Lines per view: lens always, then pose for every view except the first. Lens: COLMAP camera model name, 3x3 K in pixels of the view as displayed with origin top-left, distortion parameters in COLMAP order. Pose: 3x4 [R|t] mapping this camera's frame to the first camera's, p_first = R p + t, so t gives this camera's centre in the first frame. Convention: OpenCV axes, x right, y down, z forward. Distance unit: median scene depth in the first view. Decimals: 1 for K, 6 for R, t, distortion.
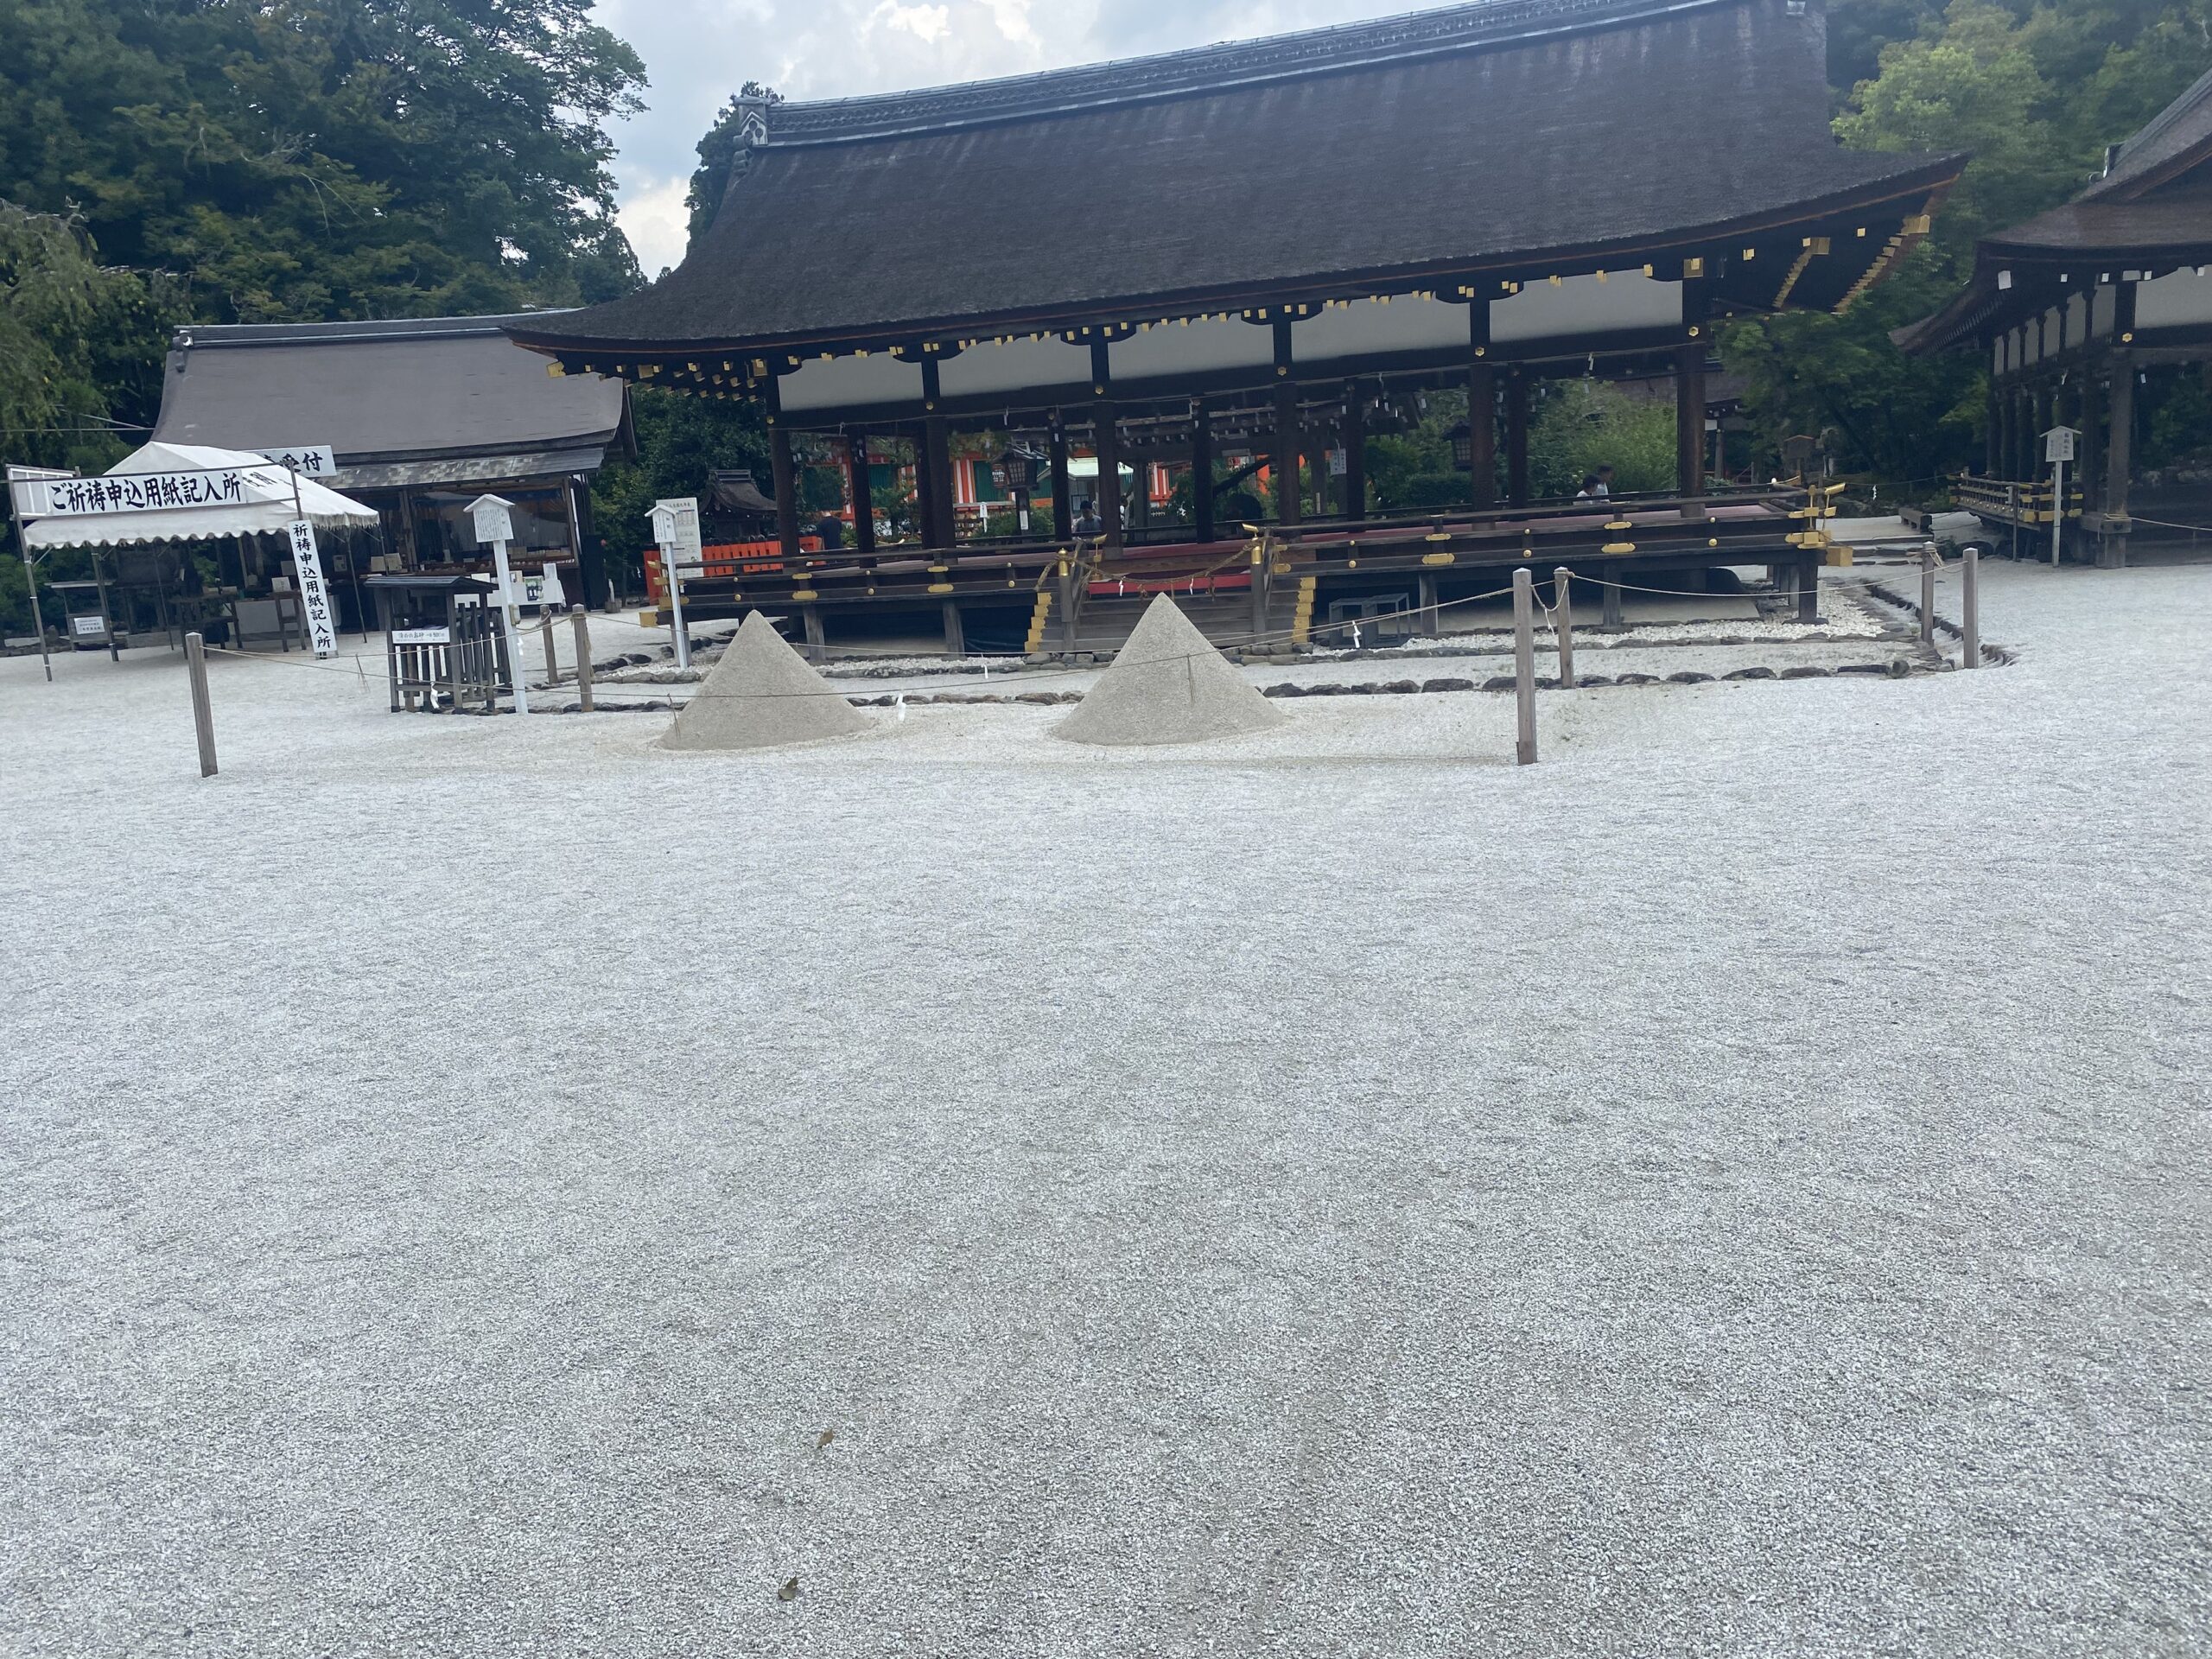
lens RADIAL K [[1665.7, 0, 1113.0], [0, 1665.7, 863.1], [0, 0, 1]] dist [-0.002404, -0.048093]
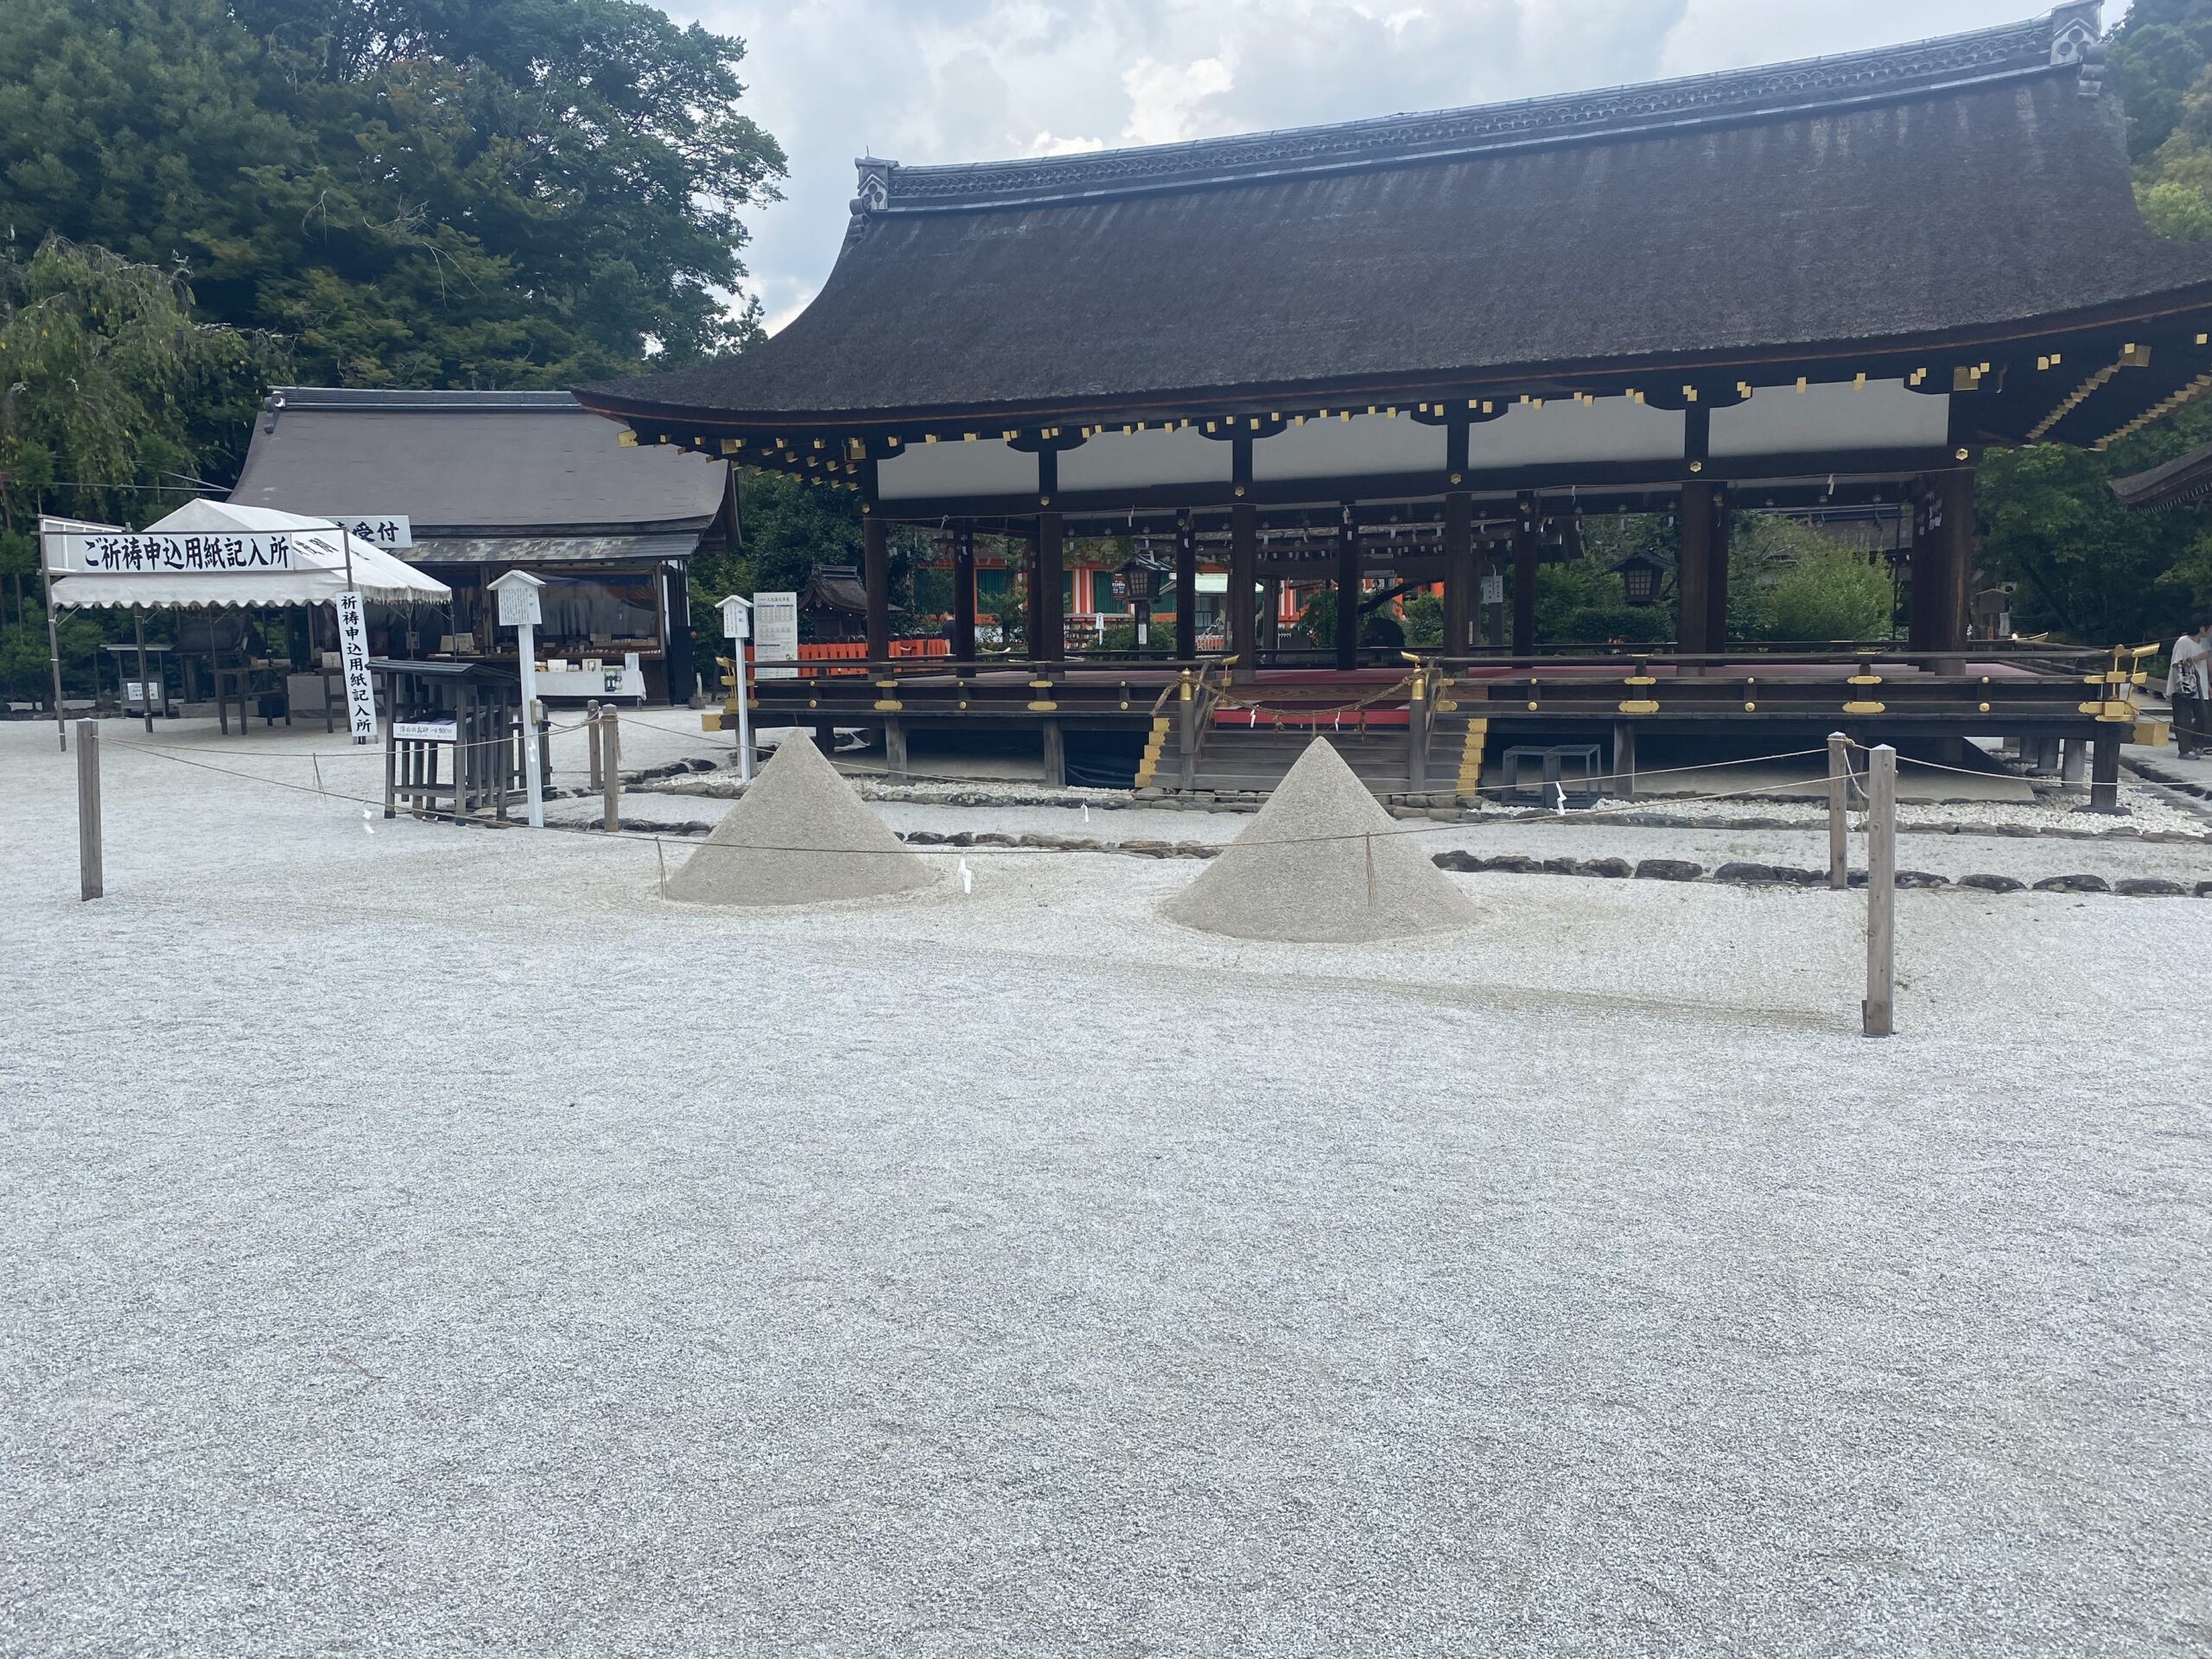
lens RADIAL K [[1680.8, 0, 1106.0], [0, 1680.8, 829.5], [0, 0, 1]] dist [-0.004531, -0.090630]
pose [[0.995932, 0.060463, -0.066806, -0.007969], [-0.066136, 0.994075, -0.086262, -0.026587], [0.061195, 0.090330, 0.994030, 0.131374]]
